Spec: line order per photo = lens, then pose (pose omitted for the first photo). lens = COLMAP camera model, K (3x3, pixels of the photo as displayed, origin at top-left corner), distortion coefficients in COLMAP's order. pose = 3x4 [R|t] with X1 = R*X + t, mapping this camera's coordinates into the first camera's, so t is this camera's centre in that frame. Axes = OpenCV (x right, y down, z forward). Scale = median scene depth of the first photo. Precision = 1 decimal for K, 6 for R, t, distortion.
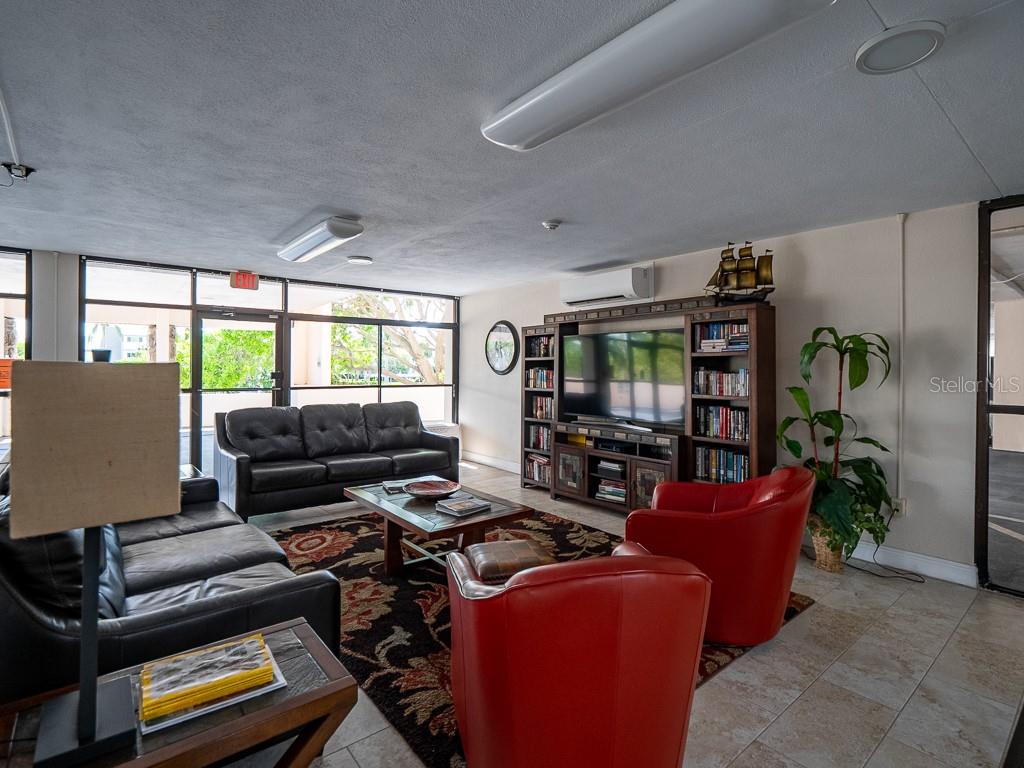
lens RADIAL K [[504.9, 0, 510.2], [0, 504.9, 376.2], [0, 0, 1]] dist [-0.010353, -0.002171]
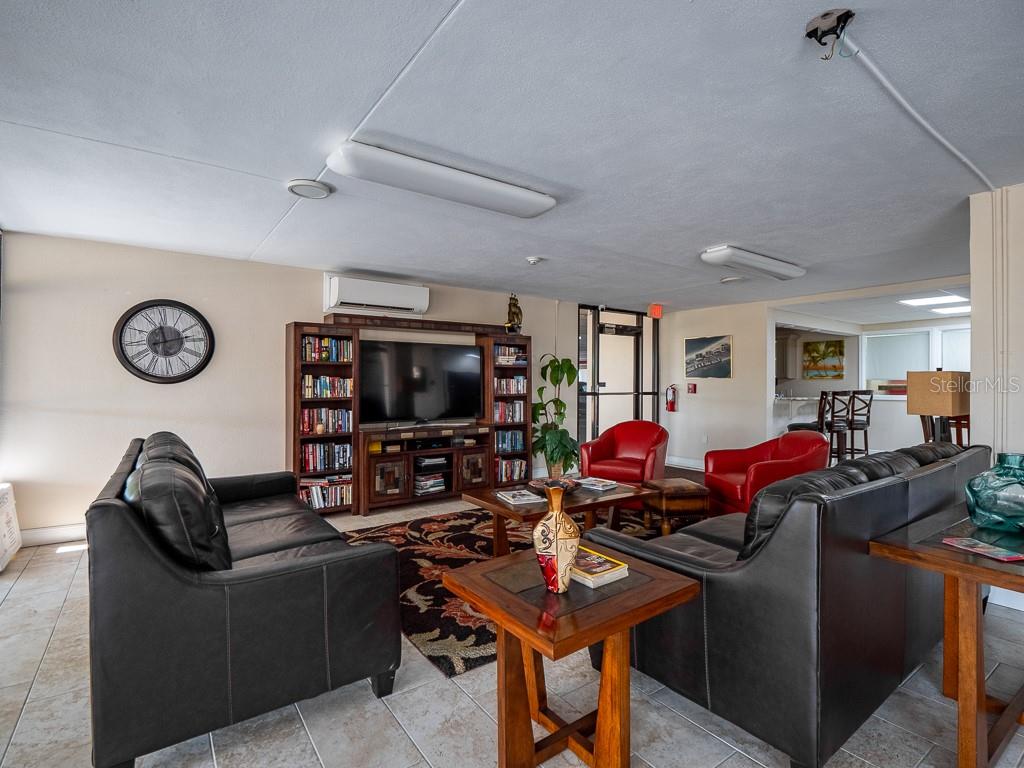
lens RADIAL K [[504.9, 0, 510.2], [0, 504.9, 376.2], [0, 0, 1]] dist [-0.010353, -0.002171]
pose [[0.084897, 0.000004, 0.996390, -0.976225], [0.008556, 0.999963, -0.000733, -0.011415], [-0.996353, 0.008587, 0.084894, 0.782184]]
